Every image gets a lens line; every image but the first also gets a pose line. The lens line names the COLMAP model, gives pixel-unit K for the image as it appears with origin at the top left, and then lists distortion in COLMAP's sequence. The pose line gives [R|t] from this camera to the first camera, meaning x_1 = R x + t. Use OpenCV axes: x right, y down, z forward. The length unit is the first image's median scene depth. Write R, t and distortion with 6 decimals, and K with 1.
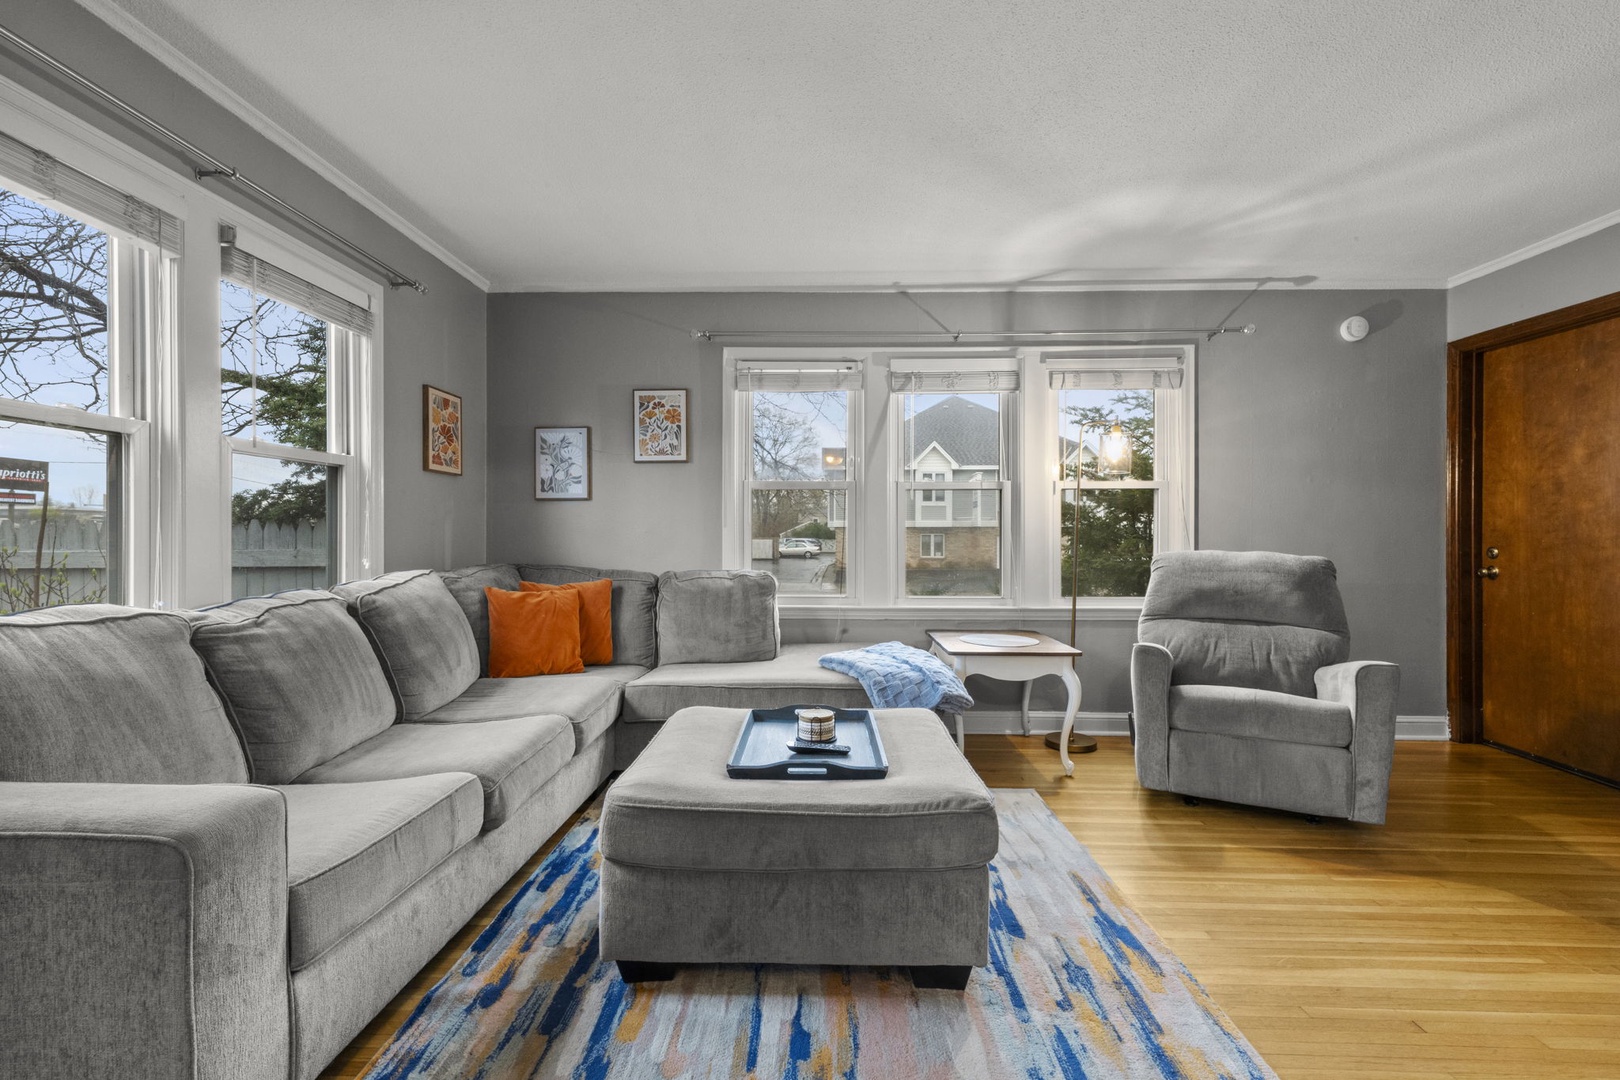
lens RADIAL K [[697.3, 0, 808.2], [0, 697.3, 536.4], [0, 0, 1]] dist [0.002568, 0.000346]
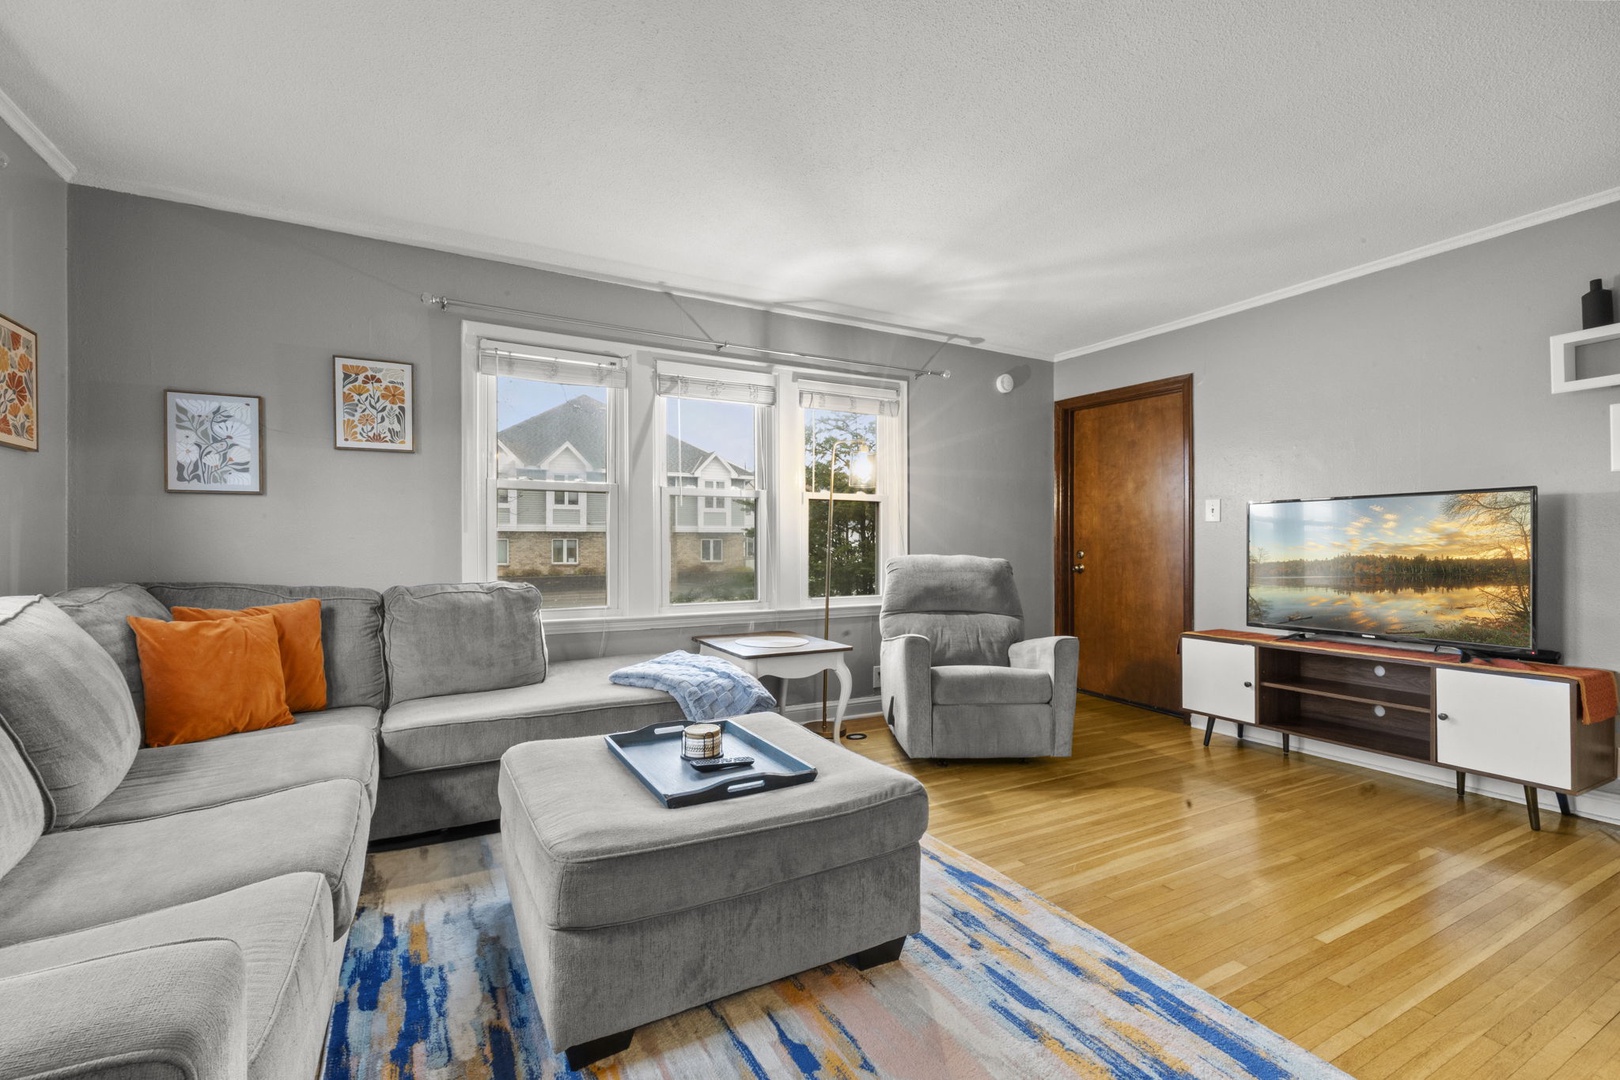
lens RADIAL K [[703.6, 0, 810.0], [0, 703.6, 540.0], [0, 0, 1]] dist [0.002705, 0.000301]
pose [[0.864158, 0.001583, 0.503218, -0.226317], [-0.000682, 0.999998, -0.001975, -0.002665], [-0.503220, 0.001364, 0.864157, 0.057529]]
